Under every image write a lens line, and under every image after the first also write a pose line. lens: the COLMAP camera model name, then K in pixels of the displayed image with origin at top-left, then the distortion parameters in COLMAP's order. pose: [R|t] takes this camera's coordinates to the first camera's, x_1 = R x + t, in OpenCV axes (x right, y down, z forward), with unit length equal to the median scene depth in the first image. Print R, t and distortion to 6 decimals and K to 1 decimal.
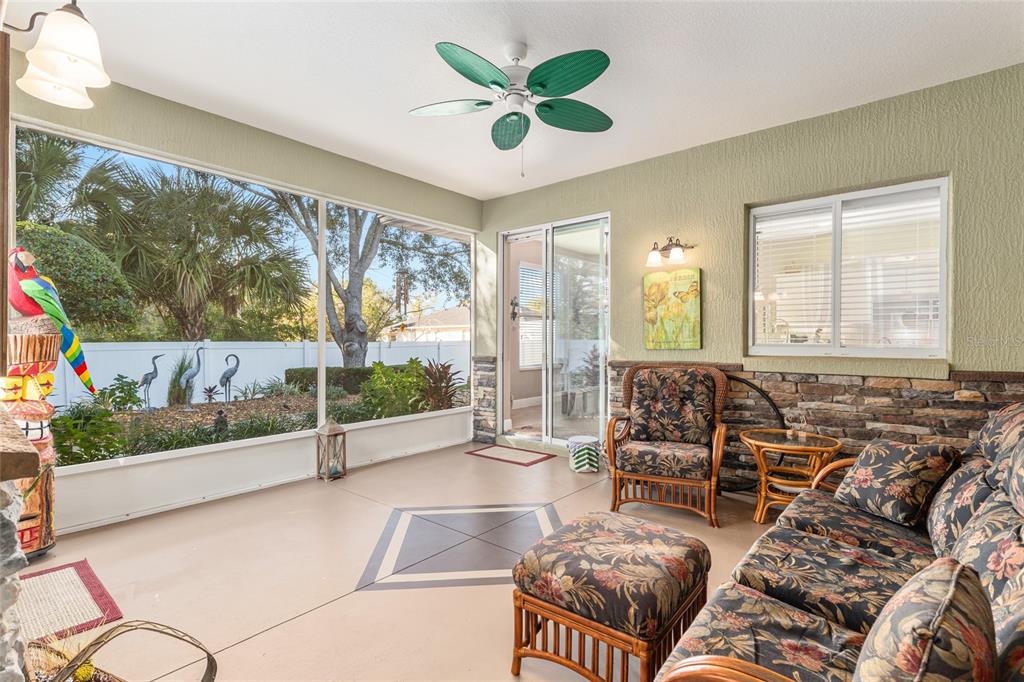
lens RADIAL K [[461.5, 0, 516.2], [0, 461.5, 343.2], [0, 0, 1]] dist [-0.007976, 0.000377]
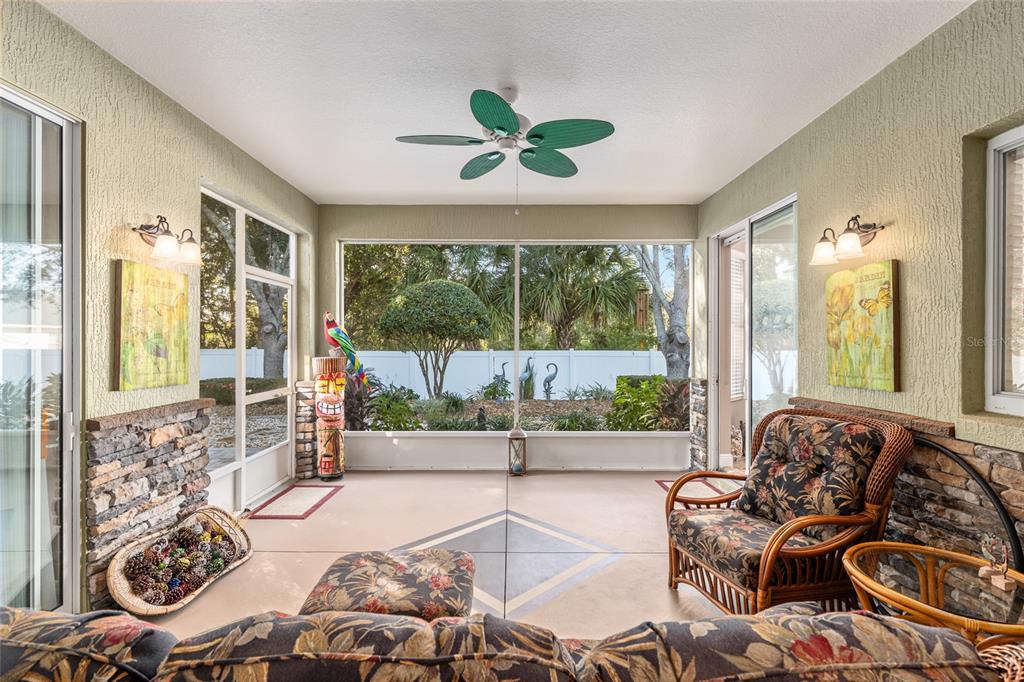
lens RADIAL K [[461.5, 0, 531.7], [0, 461.5, 342.1], [0, 0, 1]] dist [-0.007976, 0.000377]
pose [[0.654747, -0.000270, -0.755848, 0.545331], [-0.006560, 0.999960, -0.006040, -0.046697], [0.755819, 0.008912, 0.654720, 0.238342]]
